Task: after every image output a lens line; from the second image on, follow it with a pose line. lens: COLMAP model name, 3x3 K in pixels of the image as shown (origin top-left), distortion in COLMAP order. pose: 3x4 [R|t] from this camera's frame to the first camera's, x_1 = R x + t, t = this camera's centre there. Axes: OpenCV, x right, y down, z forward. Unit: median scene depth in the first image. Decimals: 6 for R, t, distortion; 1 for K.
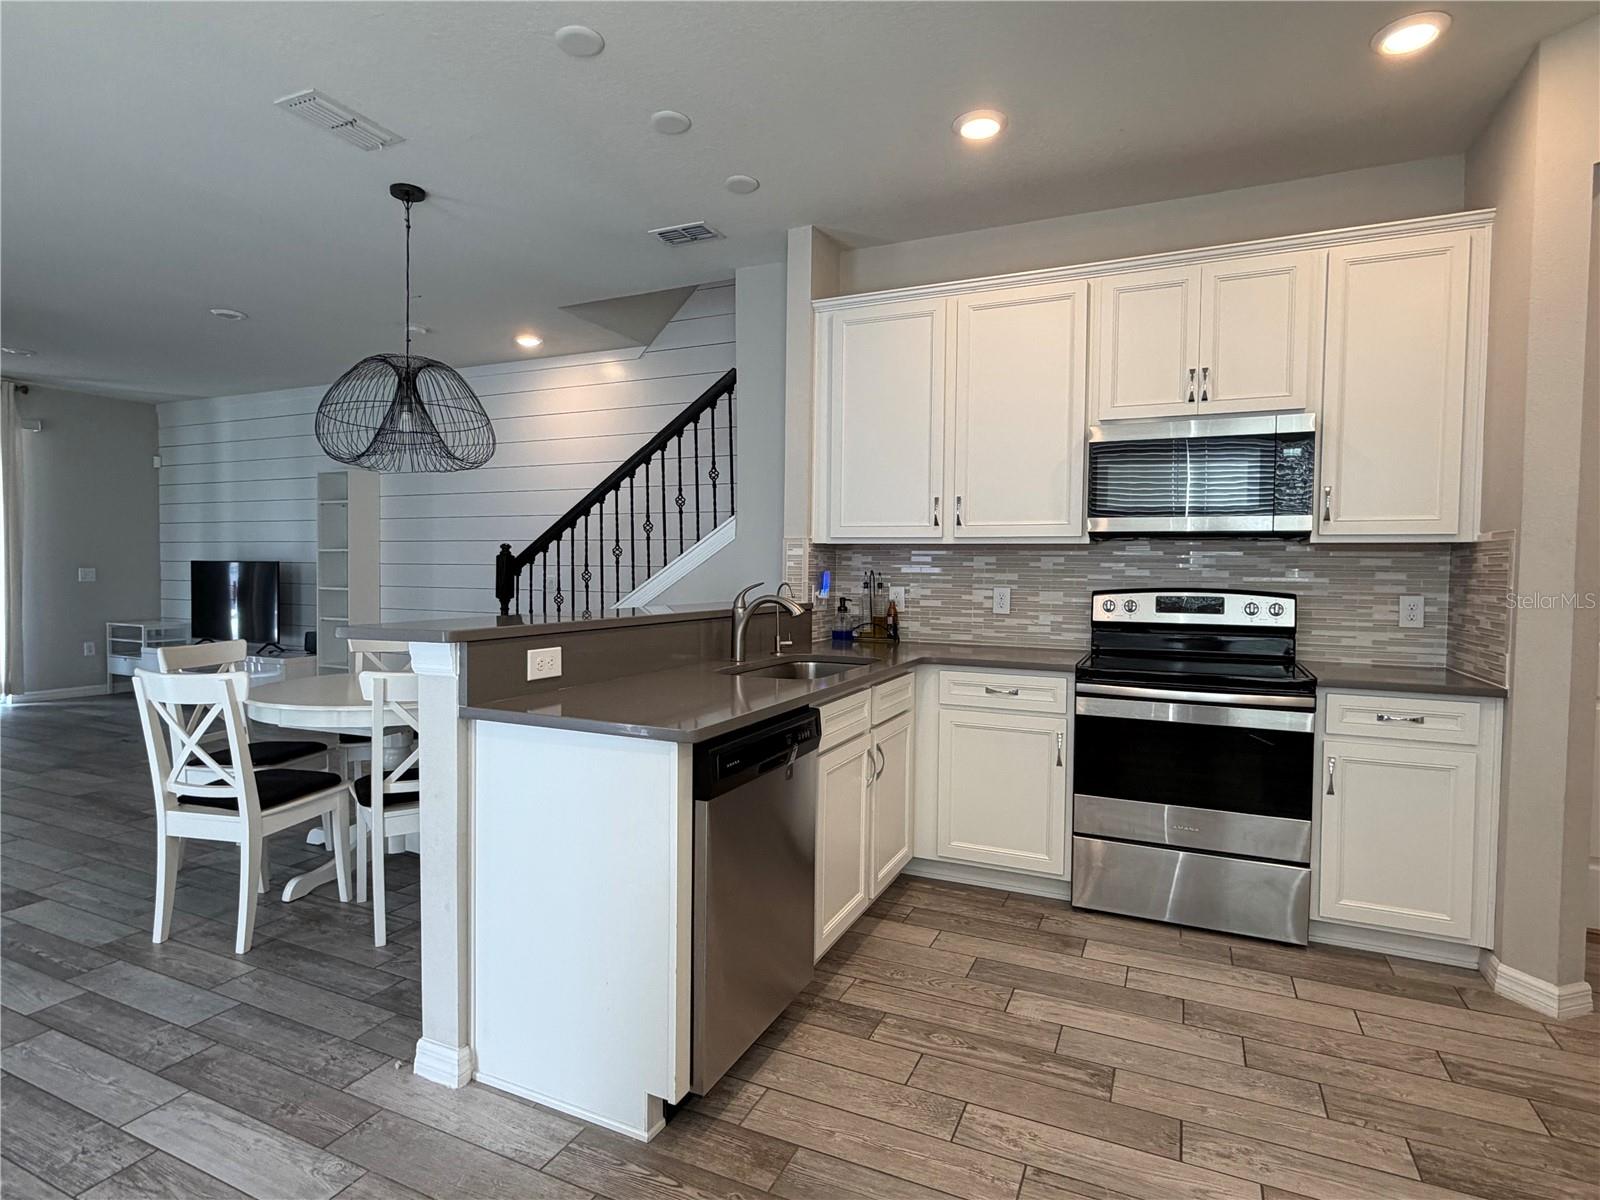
lens RADIAL K [[835.9, 0, 800.0], [0, 835.9, 600.0], [0, 0, 1]] dist [0.001740, -0.000498]
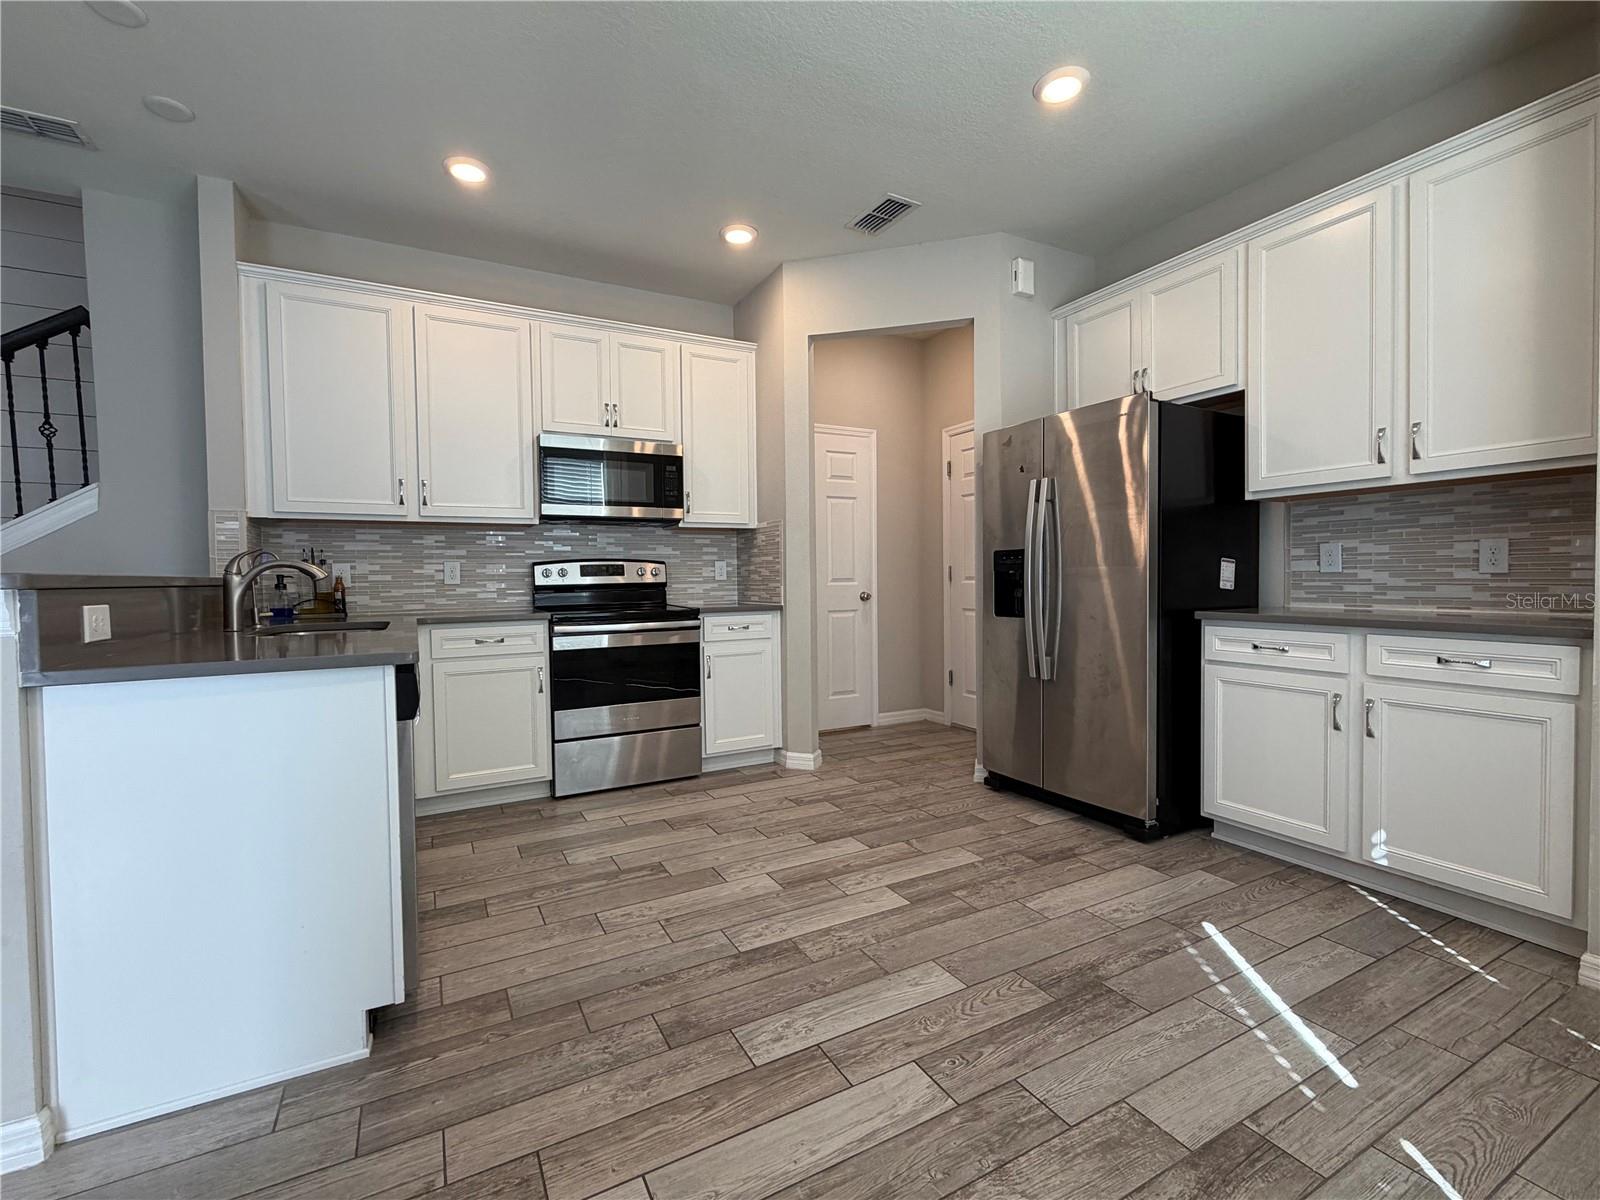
lens RADIAL K [[701.8, 0, 800.0], [0, 701.8, 600.0], [0, 0, 1]] dist [0.003788, 0.000714]
pose [[0.607100, -0.048355, 0.793153, -0.300830], [0.050096, 0.998490, 0.022529, 0.049787], [-0.793045, 0.026056, 0.608606, 0.013463]]
